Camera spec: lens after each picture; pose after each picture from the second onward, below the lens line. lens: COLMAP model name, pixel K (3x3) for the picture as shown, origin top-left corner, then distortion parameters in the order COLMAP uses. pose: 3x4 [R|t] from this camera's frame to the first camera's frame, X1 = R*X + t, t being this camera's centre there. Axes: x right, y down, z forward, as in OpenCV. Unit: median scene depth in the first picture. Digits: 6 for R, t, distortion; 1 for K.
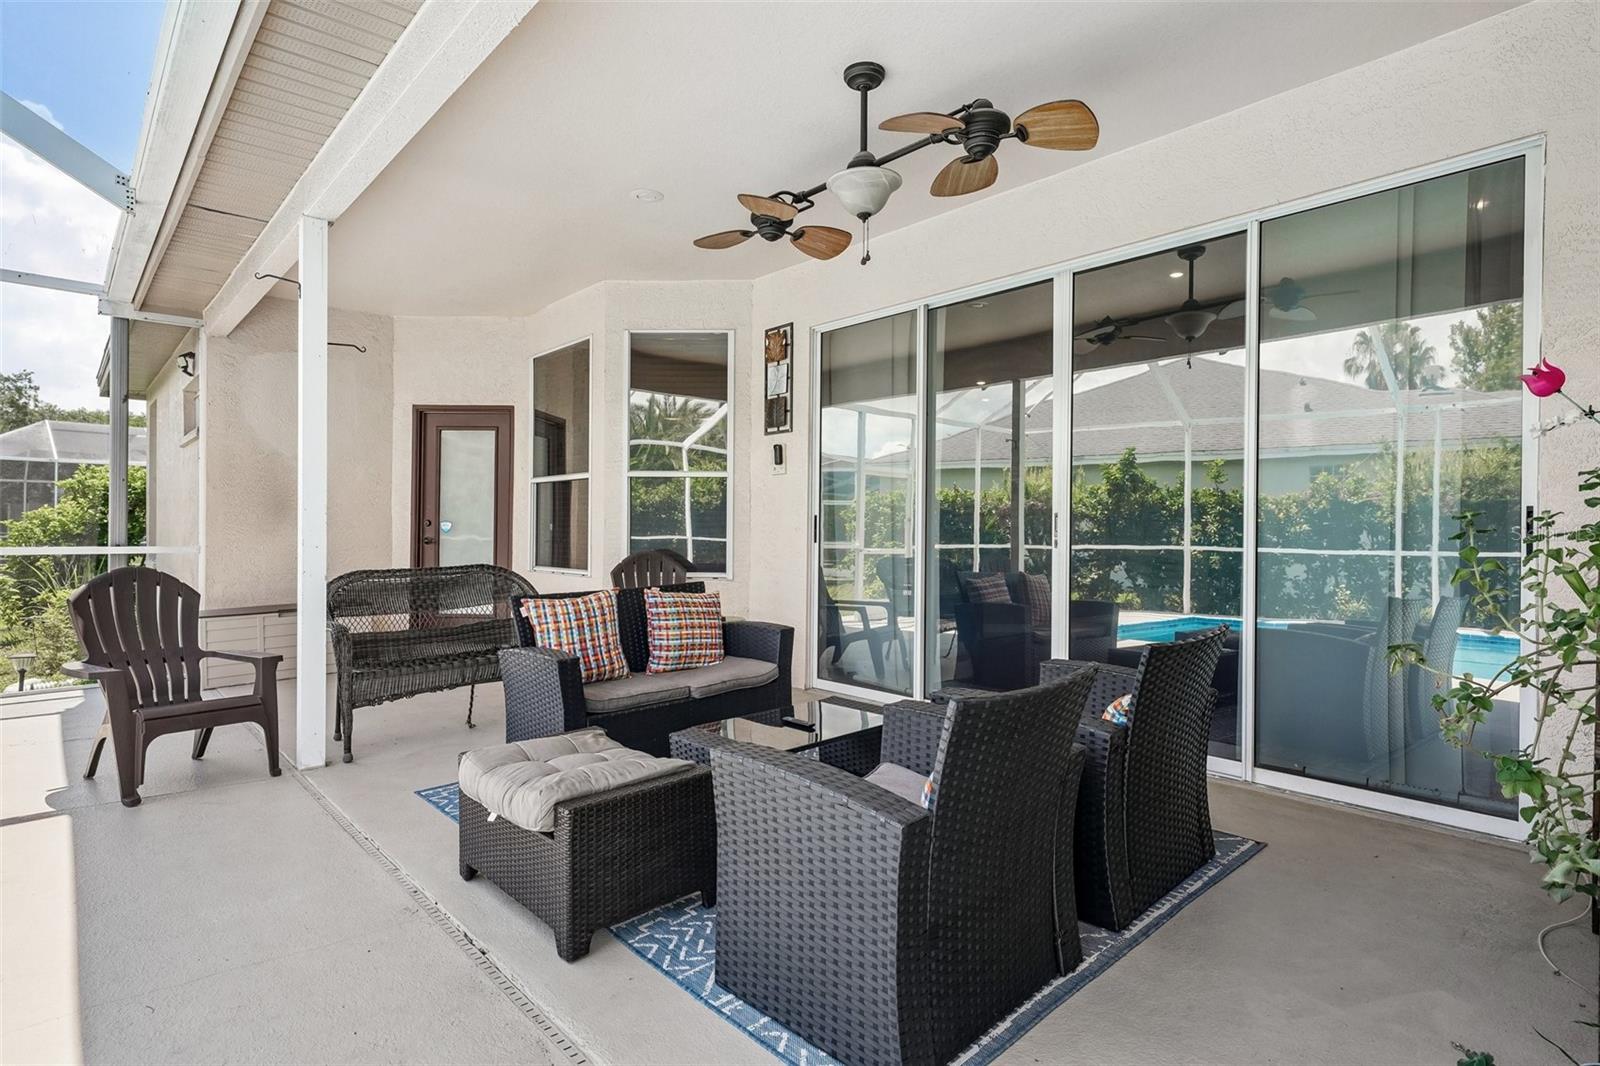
lens RADIAL K [[843.2, 0, 796.1], [0, 843.2, 526.6], [0, 0, 1]] dist [0.003436, 0.000622]
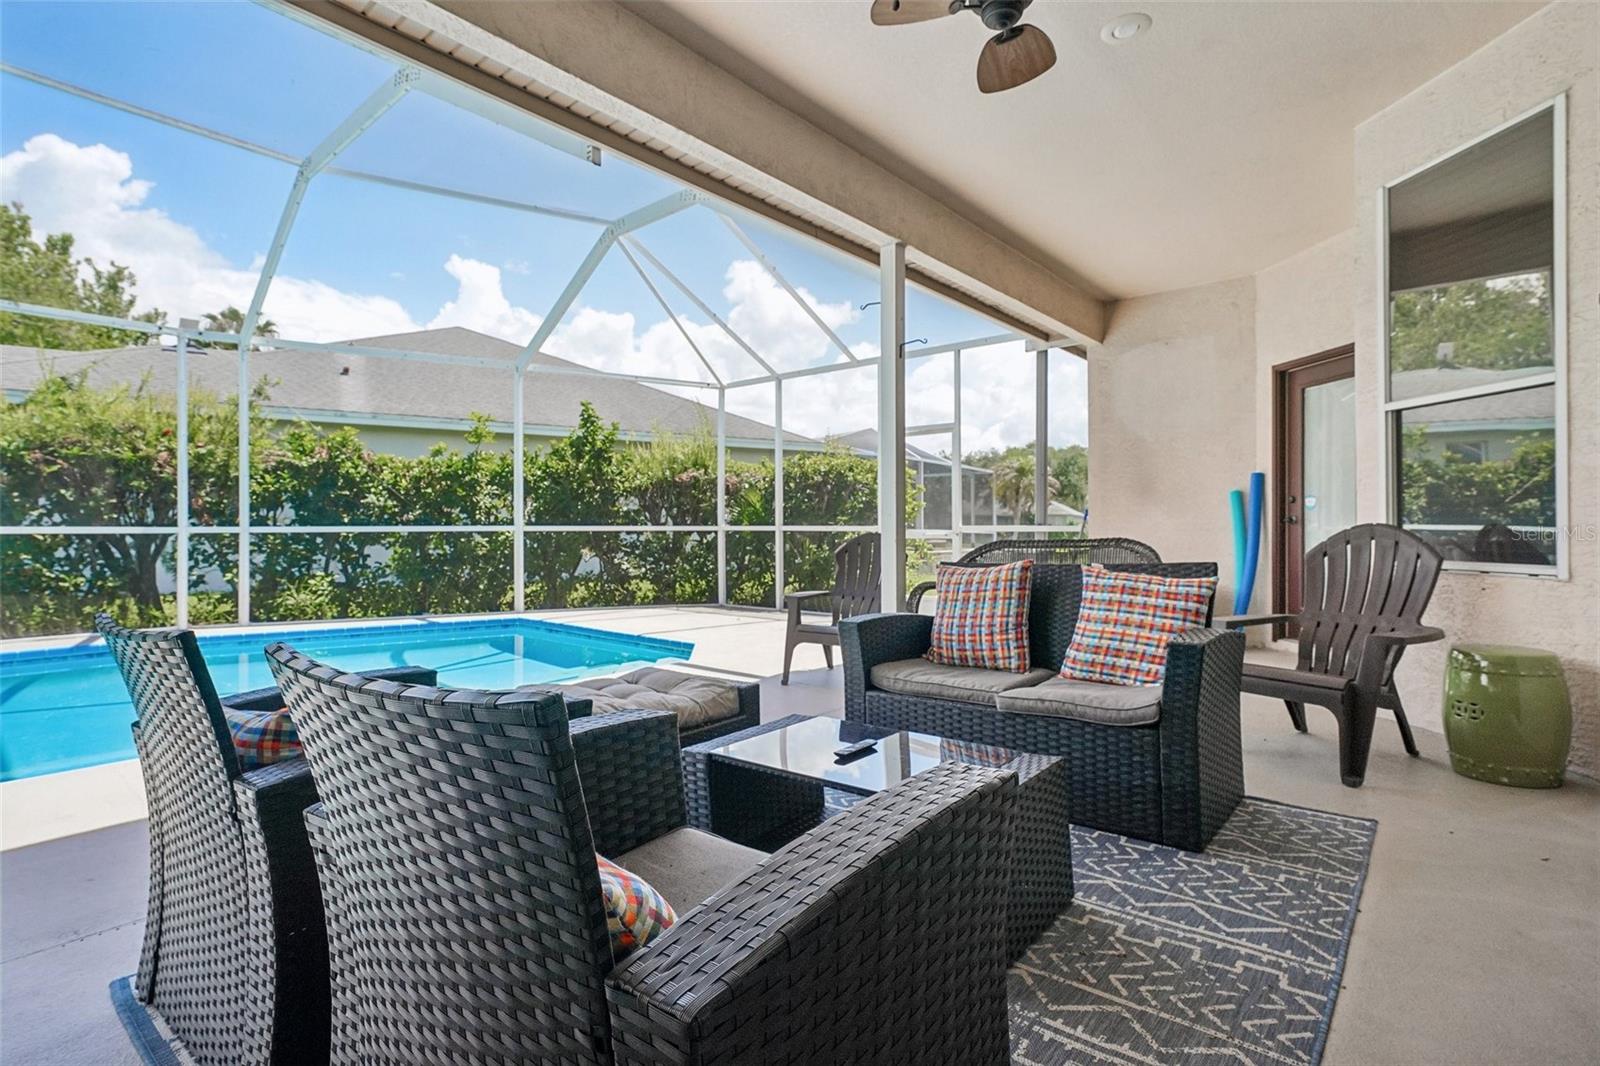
lens RADIAL K [[791.7, 0, 793.2], [0, 791.7, 524.6], [0, 0, 1]] dist [0.003208, 0.001788]
pose [[0.155364, -0.005865, -0.987840, 0.463533], [-0.003590, 0.999972, -0.006501, 0.044301], [0.987851, 0.004556, 0.155339, 0.638239]]
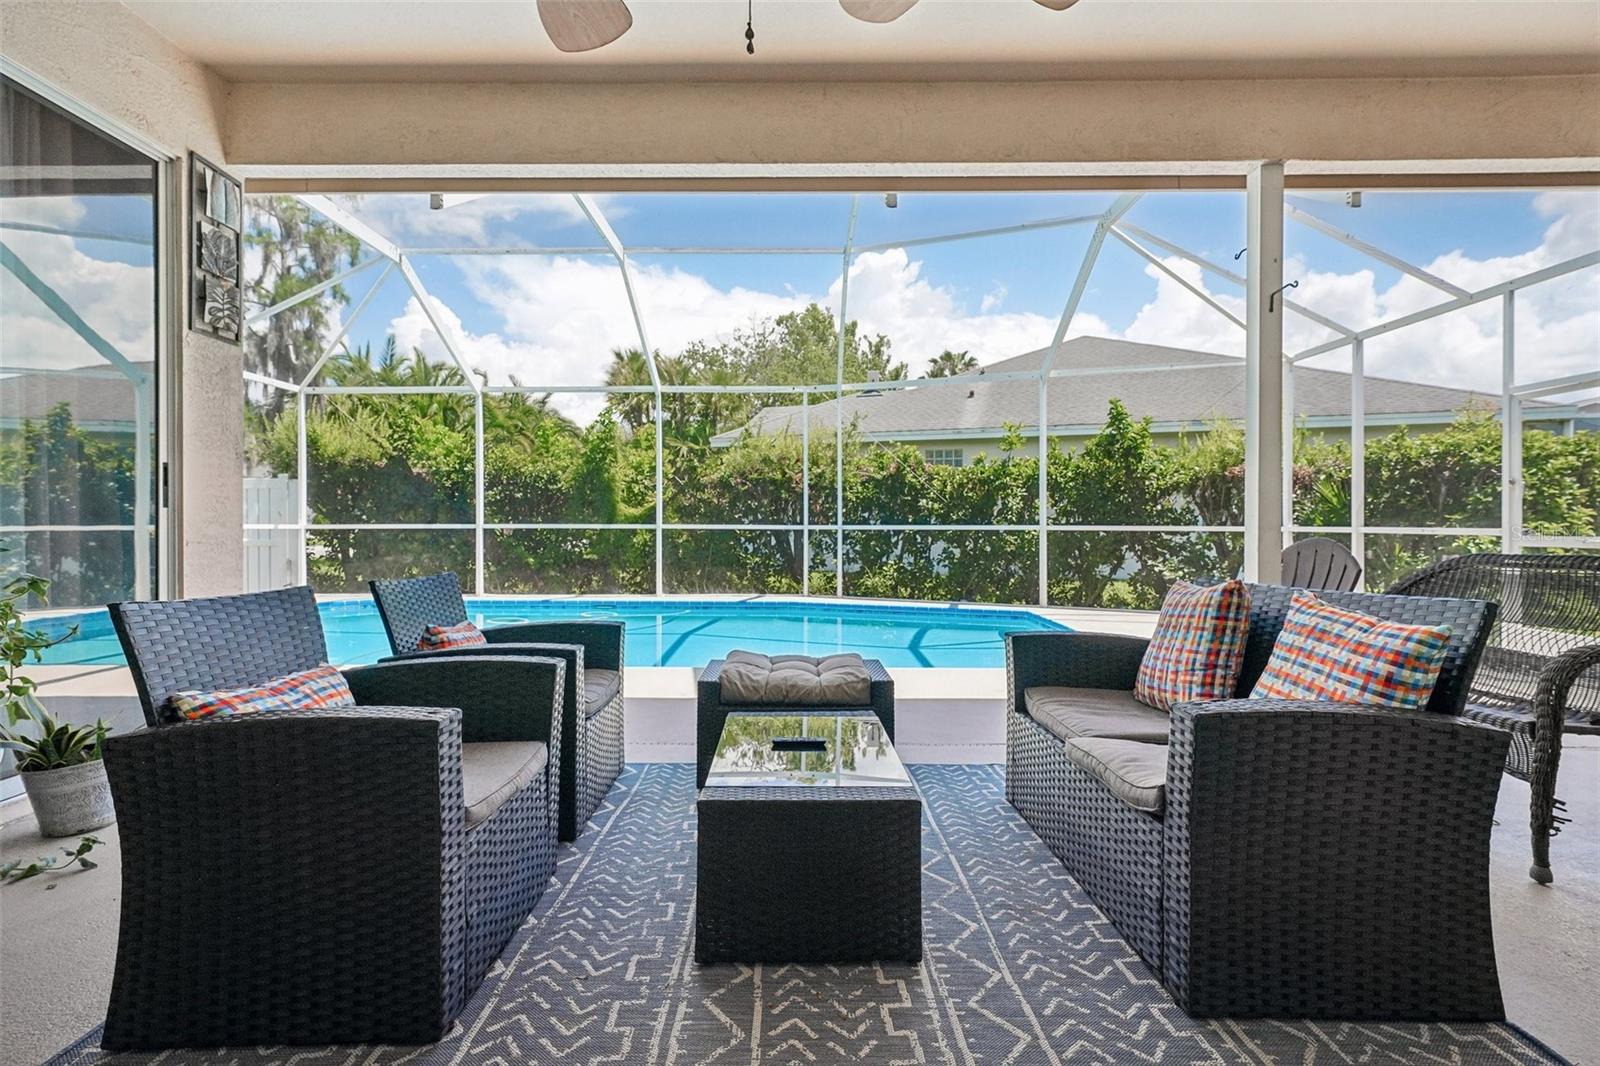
lens RADIAL K [[765.1, 0, 792.1], [0, 765.1, 530.1], [0, 0, 1]] dist [-0.000761, 0.000874]
pose [[-0.675632, 0.002320, -0.737235, 0.367476], [-0.008443, 0.999905, 0.010884, 0.035302], [0.737190, 0.013578, -0.675549, 1.058612]]
